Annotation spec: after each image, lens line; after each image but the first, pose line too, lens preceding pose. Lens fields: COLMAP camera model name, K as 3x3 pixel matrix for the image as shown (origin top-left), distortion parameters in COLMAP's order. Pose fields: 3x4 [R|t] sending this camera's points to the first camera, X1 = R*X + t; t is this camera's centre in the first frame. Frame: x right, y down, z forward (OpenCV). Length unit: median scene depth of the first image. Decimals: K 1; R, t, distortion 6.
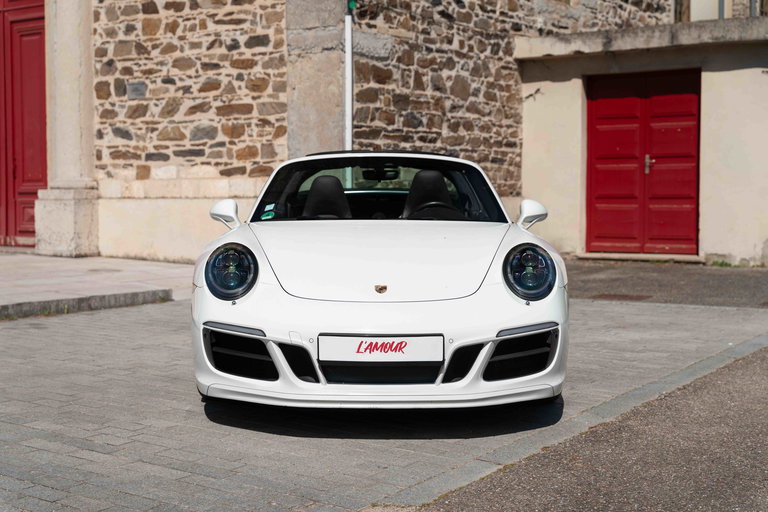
lens RADIAL K [[1088.8, 0, 383.8], [0, 1088.8, 258.4], [0, 0, 1]] dist [0.027051, 0.000000]
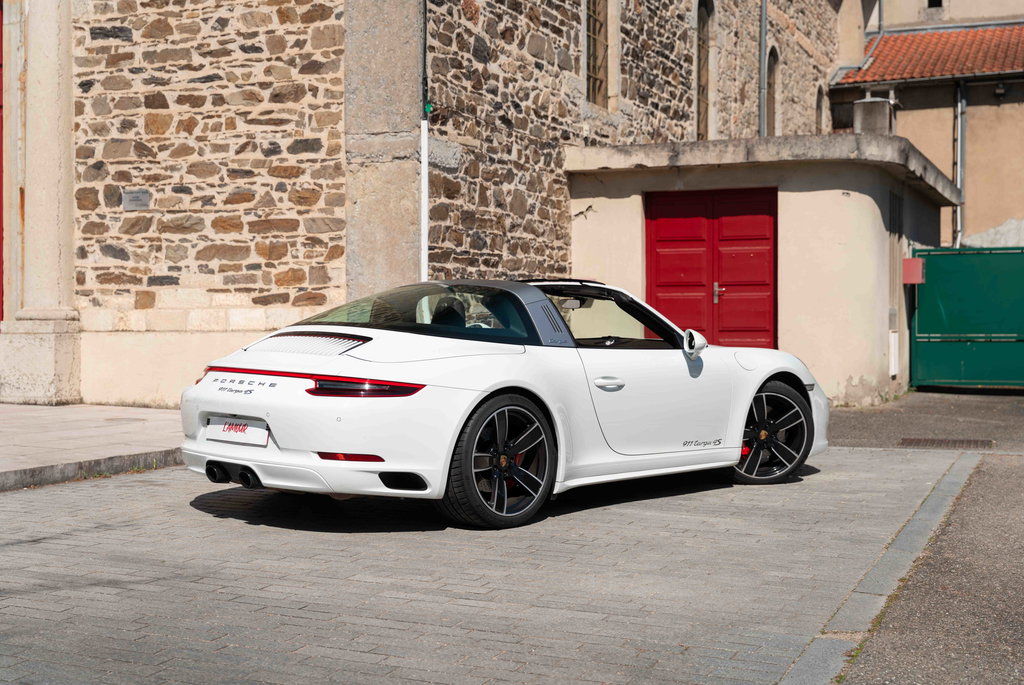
lens RADIAL K [[1365.9, 0, 513.8], [0, 1365.9, 338.3], [0, 0, 1]] dist [0.021412, 0.000000]
pose [[0.978529, -0.001798, 0.206102, -0.160436], [0.012165, 0.998723, -0.049040, 0.003552], [-0.205751, 0.050495, 0.977301, -0.056807]]
